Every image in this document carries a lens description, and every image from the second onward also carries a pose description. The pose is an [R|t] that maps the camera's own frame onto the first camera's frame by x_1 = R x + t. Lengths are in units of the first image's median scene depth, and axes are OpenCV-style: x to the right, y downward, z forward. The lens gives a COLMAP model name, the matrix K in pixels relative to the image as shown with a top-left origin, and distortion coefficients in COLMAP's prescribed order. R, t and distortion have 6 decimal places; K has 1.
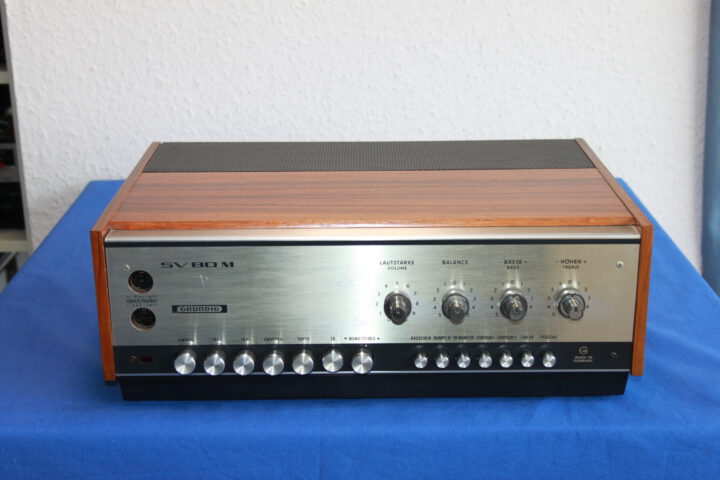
lens RADIAL K [[1172.6, 0, 361.2], [0, 1172.6, 243.2], [0, 0, 1]] dist [0.037915, 0.000000]
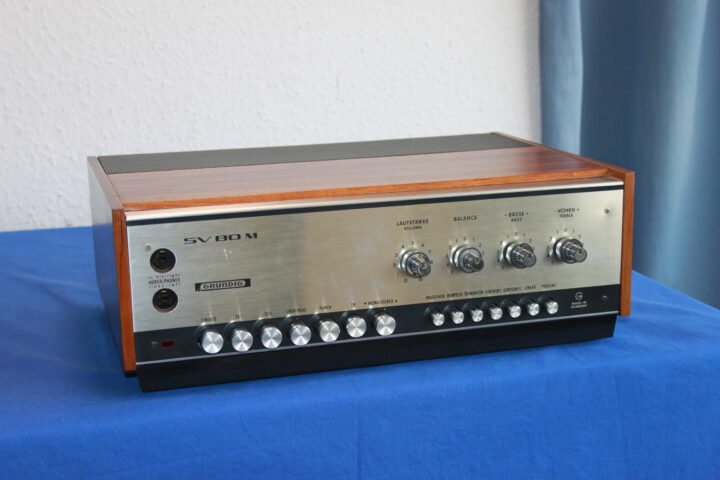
lens RADIAL K [[1172.6, 0, 363.2], [0, 1172.6, 241.2], [0, 0, 1]] dist [0.037915, 0.000000]
pose [[0.960086, -0.072891, 0.270039, -0.274418], [0.101520, 0.990421, -0.093597, 0.117951], [-0.260630, 0.117275, 0.958289, 0.022199]]
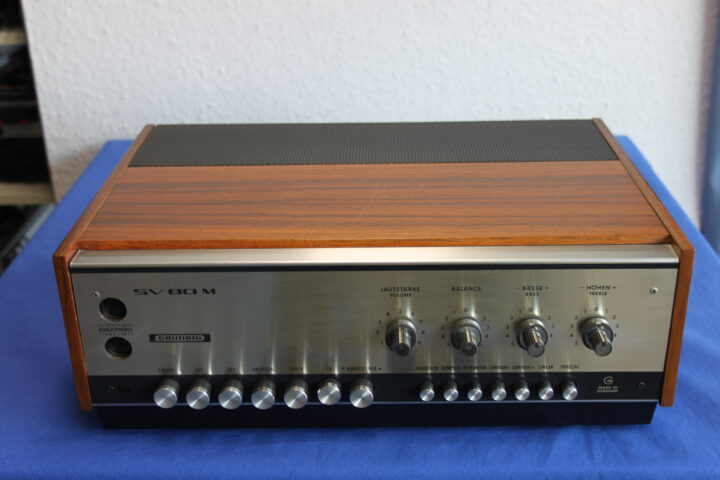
lens RADIAL K [[958.3, 0, 360.0], [0, 958.3, 239.4], [0, 0, 1]] dist [-0.020658, 0.000000]
pose [[0.999737, -0.002003, -0.022847, 0.015807], [0.004427, 0.994294, 0.106583, -0.091662], [0.022503, -0.106656, 0.994041, 0.271336]]
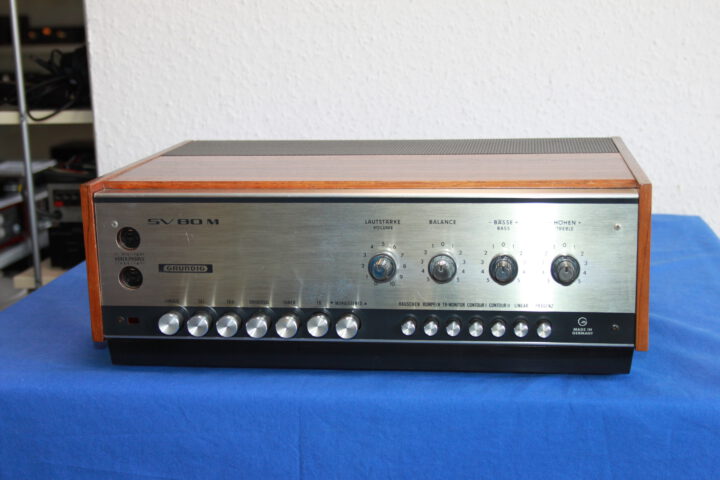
lens RADIAL K [[1172.6, 0, 363.8], [0, 1172.6, 239.2], [0, 0, 1]] dist [0.037915, 0.000000]
pose [[0.989972, 0.013057, -0.140662, 0.142687], [-0.029512, 0.992864, -0.115539, 0.134964], [0.138150, 0.118532, 0.983293, 0.043643]]
